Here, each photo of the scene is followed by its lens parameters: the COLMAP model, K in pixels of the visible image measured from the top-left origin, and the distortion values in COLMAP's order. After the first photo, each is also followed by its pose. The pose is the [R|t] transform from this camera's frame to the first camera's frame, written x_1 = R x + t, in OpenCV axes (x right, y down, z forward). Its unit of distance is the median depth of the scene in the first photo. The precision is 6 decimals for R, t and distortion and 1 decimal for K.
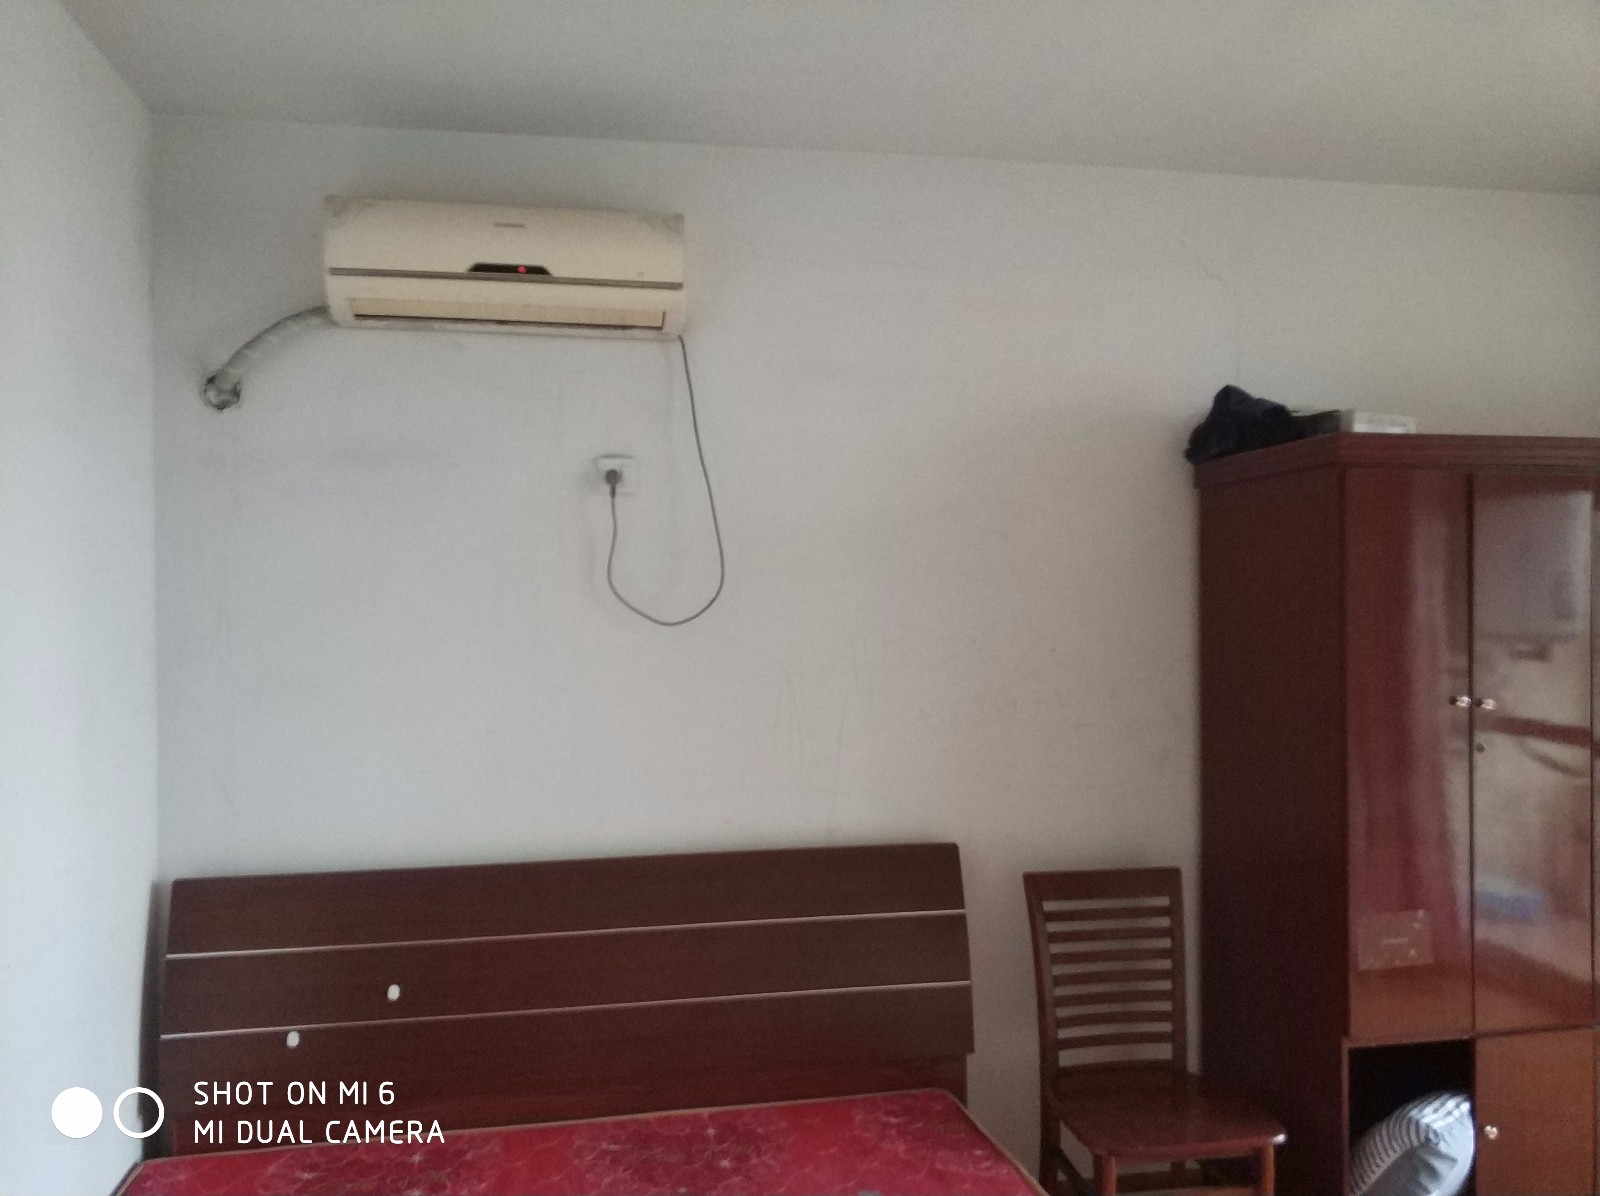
lens RADIAL K [[1242.1, 0, 799.6], [0, 1242.1, 605.7], [0, 0, 1]] dist [0.030592, -0.044670]
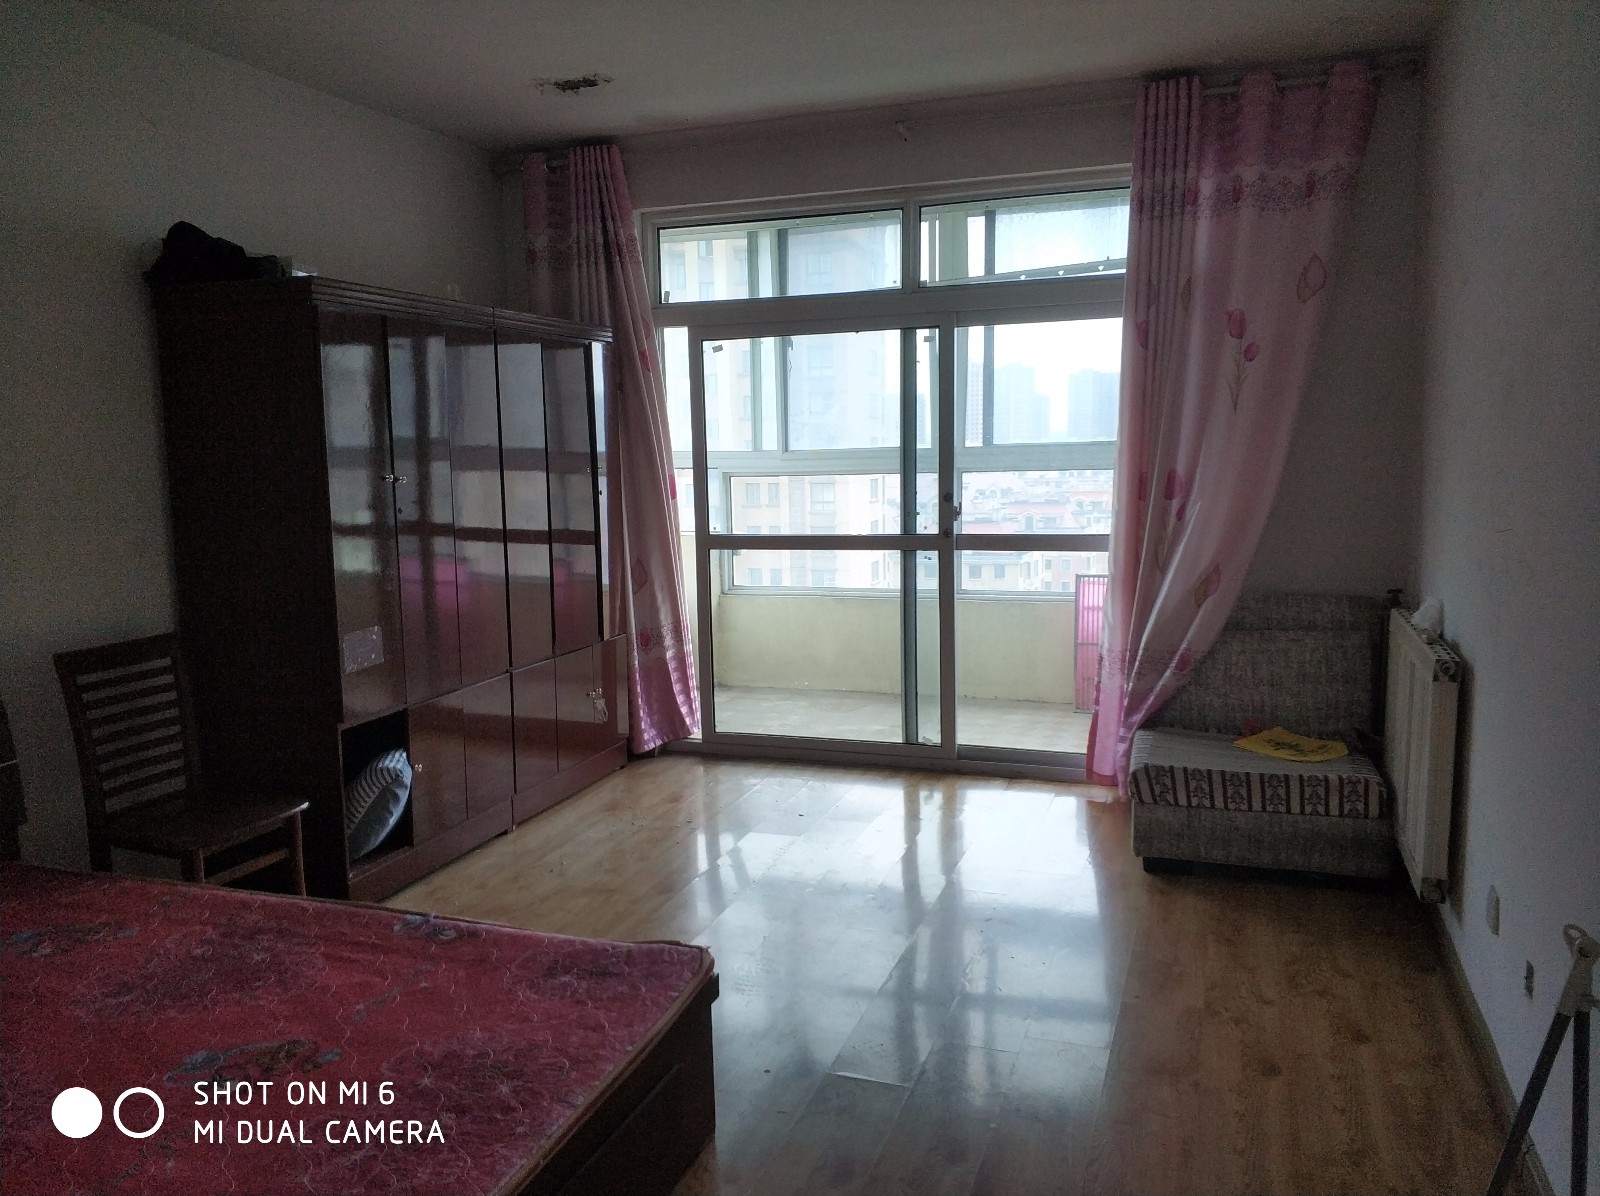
lens RADIAL K [[1242.1, 0, 799.5], [0, 1242.1, 602.0], [0, 0, 1]] dist [0.030592, -0.044670]
pose [[0.497704, -0.116268, 0.859519, -0.476894], [0.010583, 0.991715, 0.128022, 0.038443], [-0.867283, -0.054621, 0.494811, -0.123325]]
